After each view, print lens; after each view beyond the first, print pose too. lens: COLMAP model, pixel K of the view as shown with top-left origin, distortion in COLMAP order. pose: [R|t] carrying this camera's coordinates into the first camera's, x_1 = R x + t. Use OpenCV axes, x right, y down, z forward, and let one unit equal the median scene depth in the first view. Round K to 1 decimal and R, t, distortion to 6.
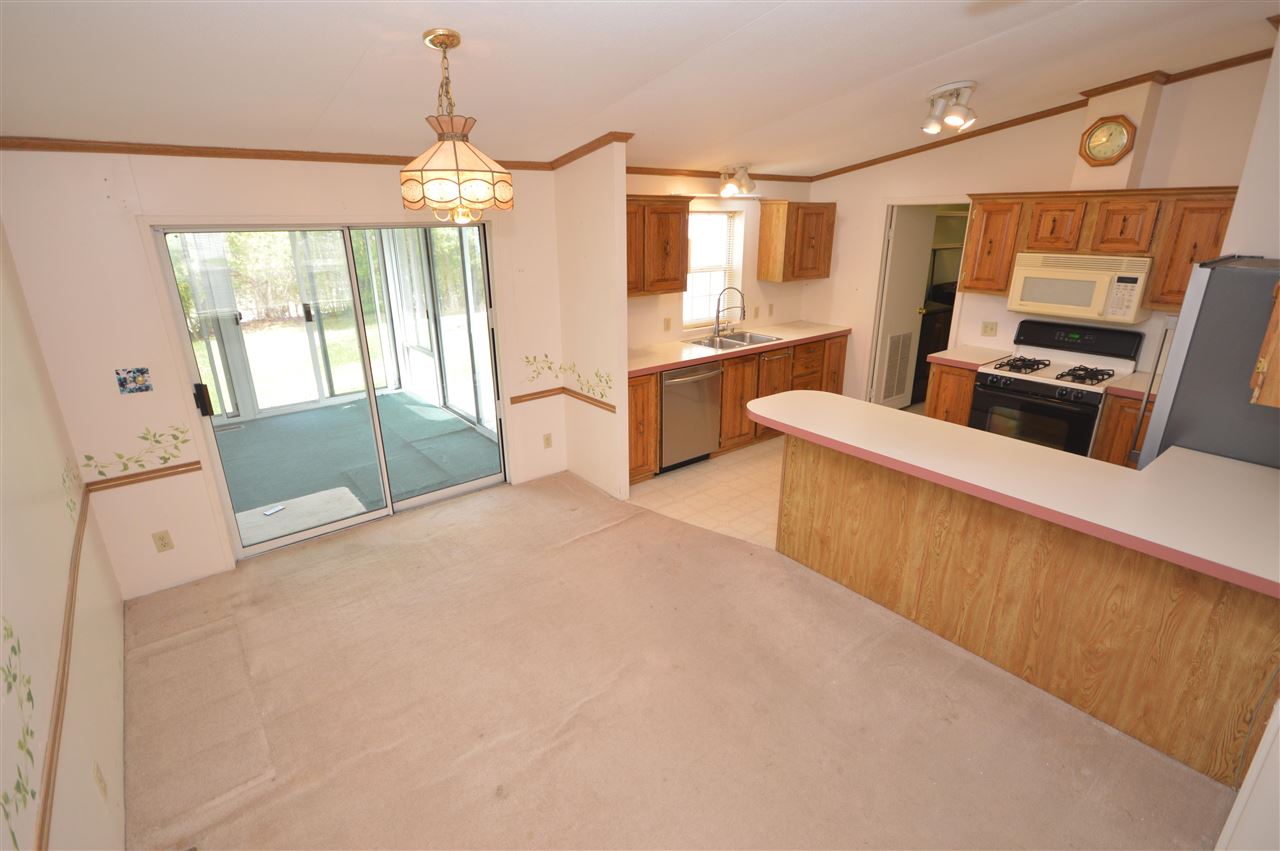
lens RADIAL K [[613.5, 0, 642.0], [0, 613.5, 421.8], [0, 0, 1]] dist [0.004787, -0.003272]
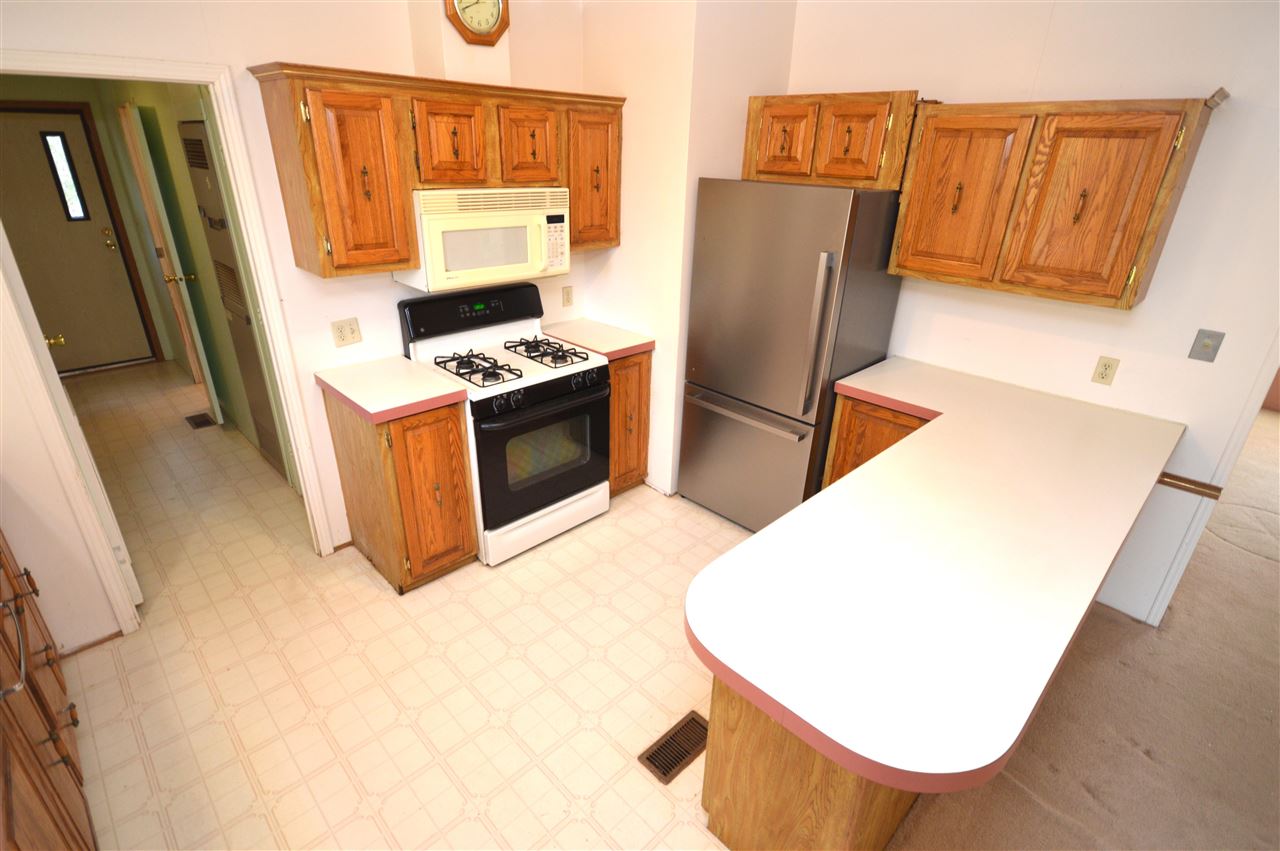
lens RADIAL K [[613.5, 0, 638.1], [0, 613.5, 423.6], [0, 0, 1]] dist [0.004787, -0.003272]
pose [[-0.100945, -0.397501, 0.912032, -0.008428], [0.296256, 0.863119, 0.408972, -0.267786], [-0.949759, 0.311479, 0.030634, 0.878424]]
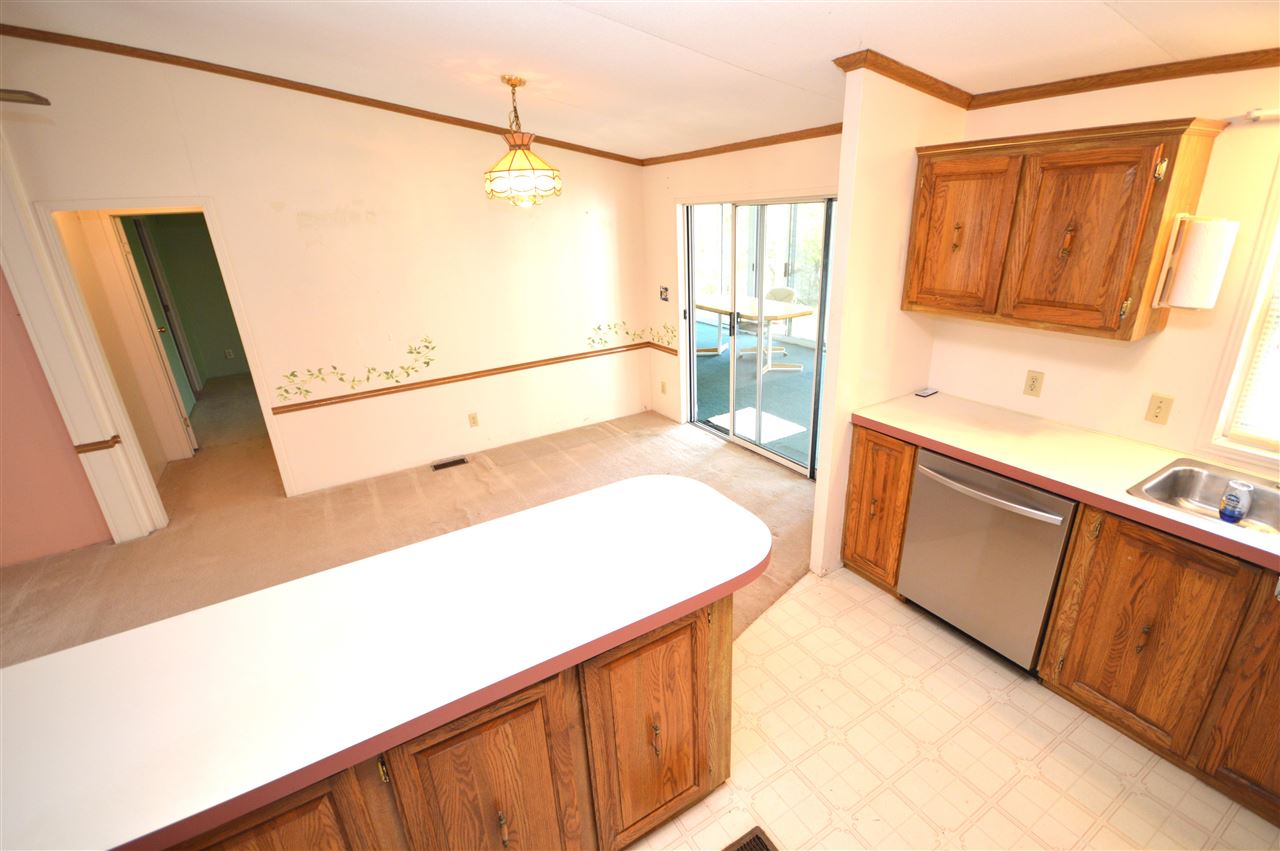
lens RADIAL K [[569.8, 0, 640.6], [0, 569.8, 422.2], [0, 0, 1]] dist [0.008458, -0.012042]
pose [[-0.132096, 0.357795, -0.924410, 0.605309], [-0.274747, 0.882827, 0.380961, -0.253318], [0.952399, 0.304302, -0.018315, 0.786923]]
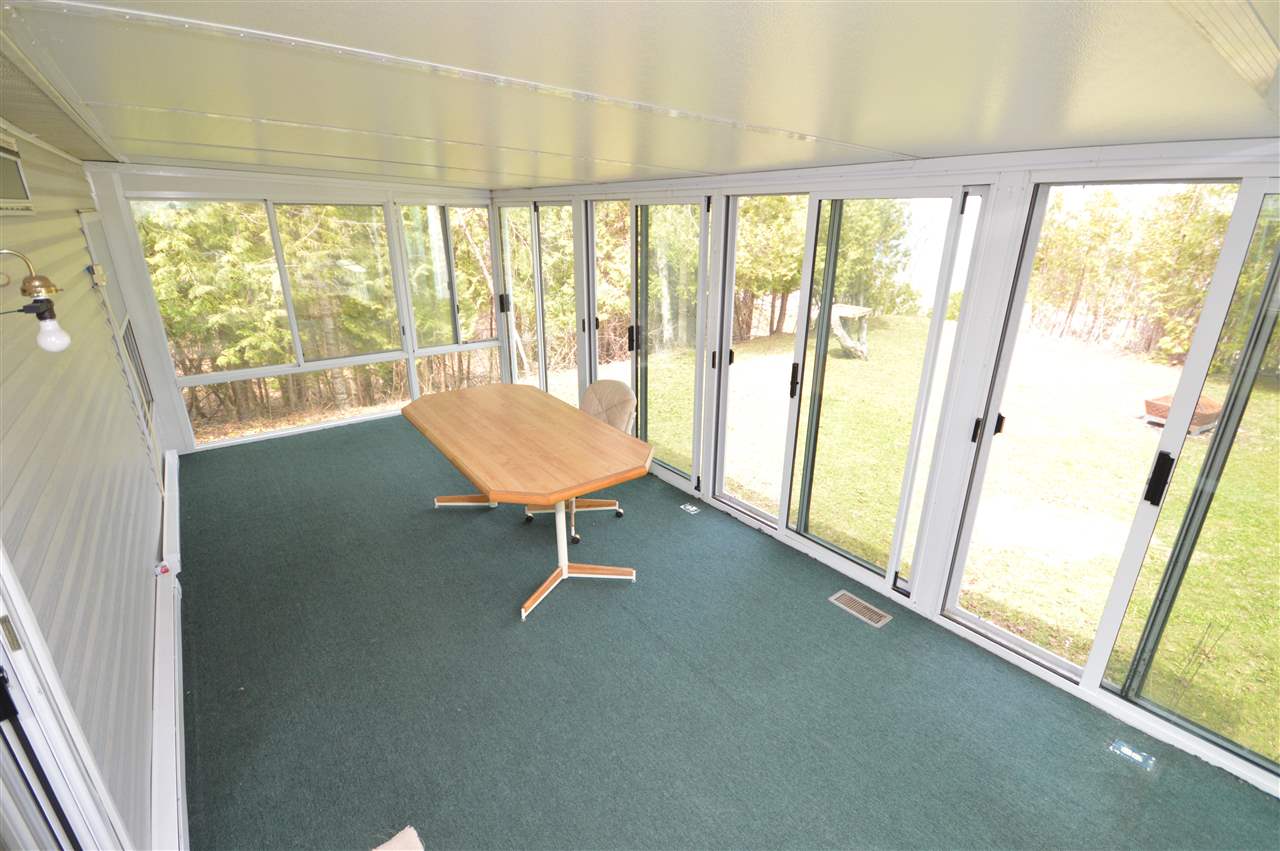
lens RADIAL K [[569.8, 0, 631.2], [0, 569.8, 434.8], [0, 0, 1]] dist [0.008458, -0.012042]
pose [[-0.038228, 0.360284, -0.932059, -0.372968], [-0.312960, 0.881499, 0.353576, -0.322110], [0.948997, 0.305214, 0.079057, 1.027164]]
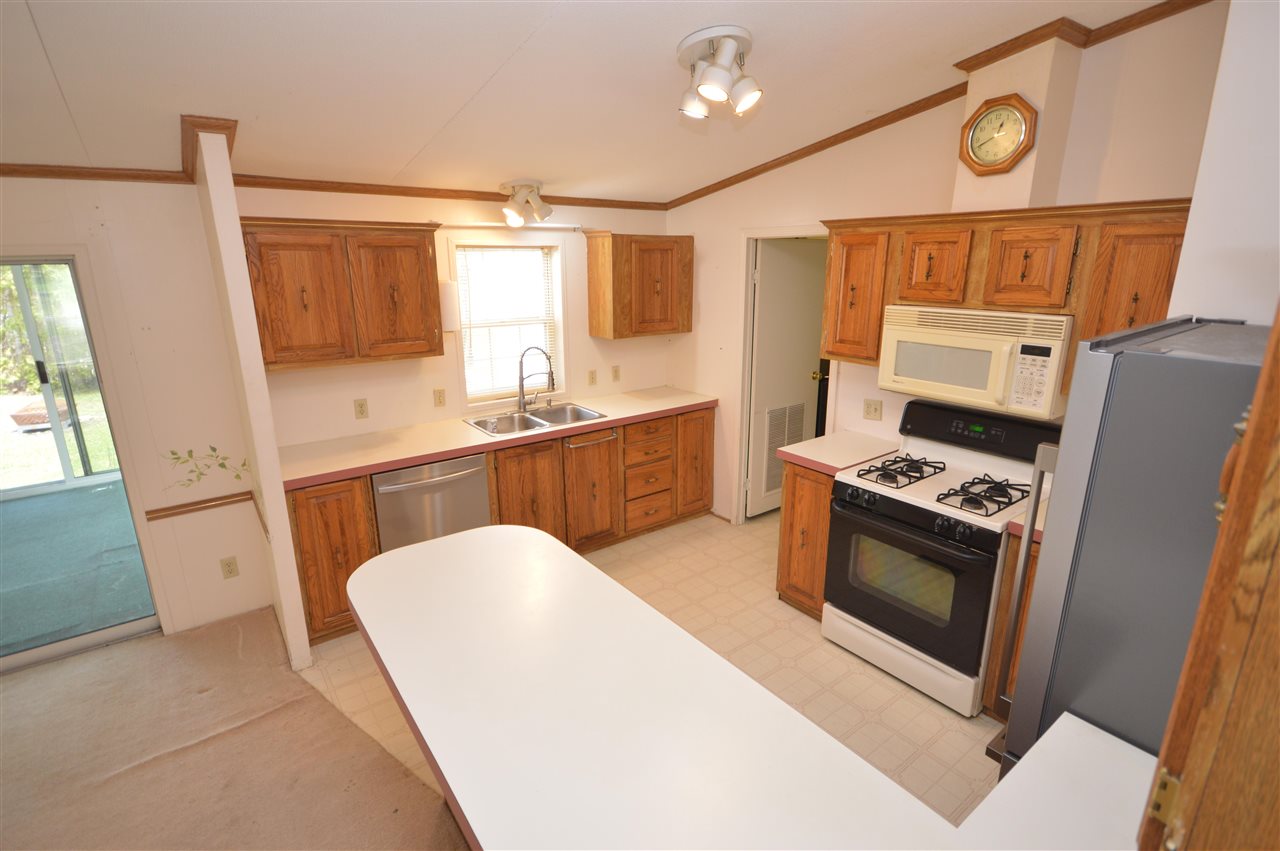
lens RADIAL K [[613.5, 0, 644.4], [0, 613.5, 423.0], [0, 0, 1]] dist [0.004787, -0.003272]
pose [[0.999758, 0.007224, -0.020772, 0.370219], [-0.008462, 0.998154, -0.060144, -0.106213], [0.020299, 0.060305, 0.997974, 0.339896]]
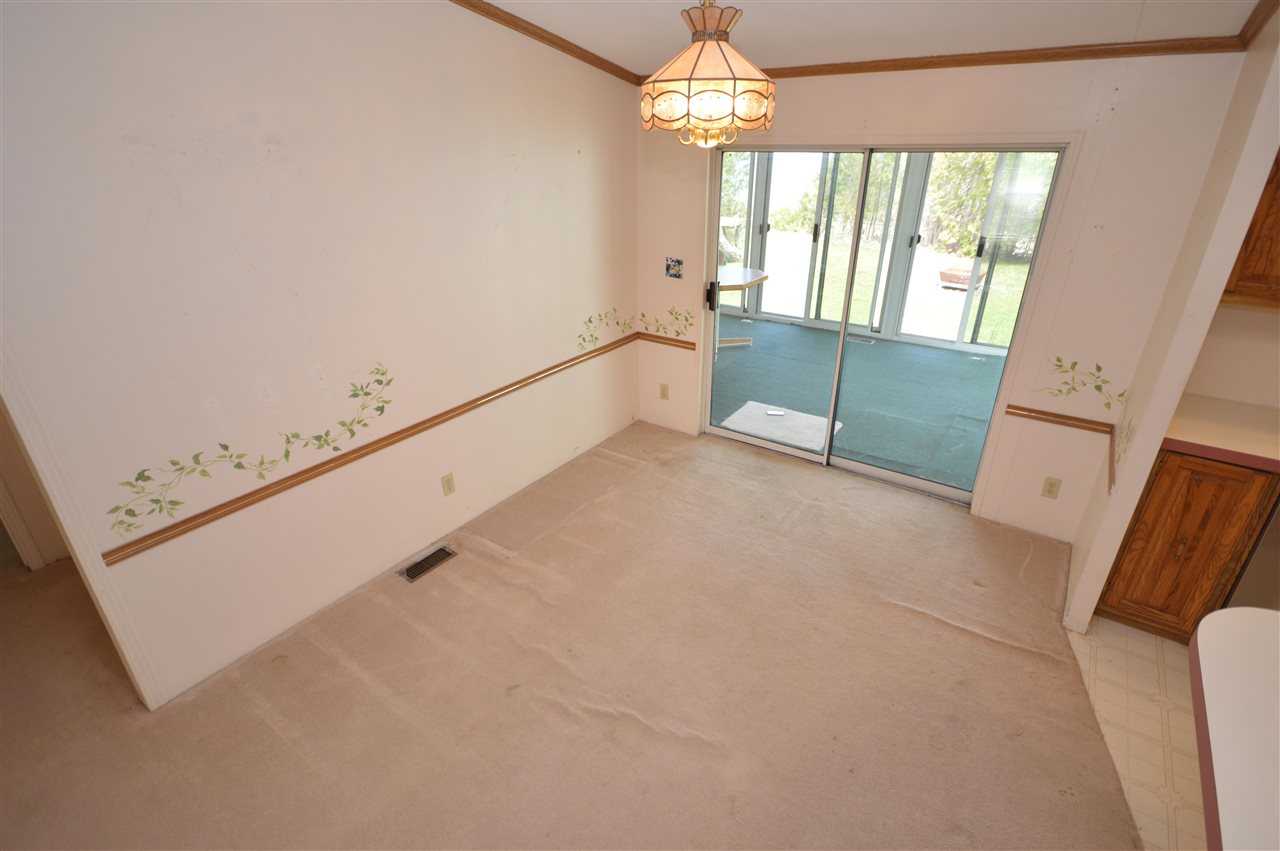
lens RADIAL K [[613.5, 0, 641.4], [0, 613.5, 424.3], [0, 0, 1]] dist [0.004787, -0.003272]
pose [[0.285109, 0.412324, -0.865276, 0.304095], [-0.305424, 0.894768, 0.325741, -0.126619], [0.908531, 0.171404, 0.381040, 0.363533]]
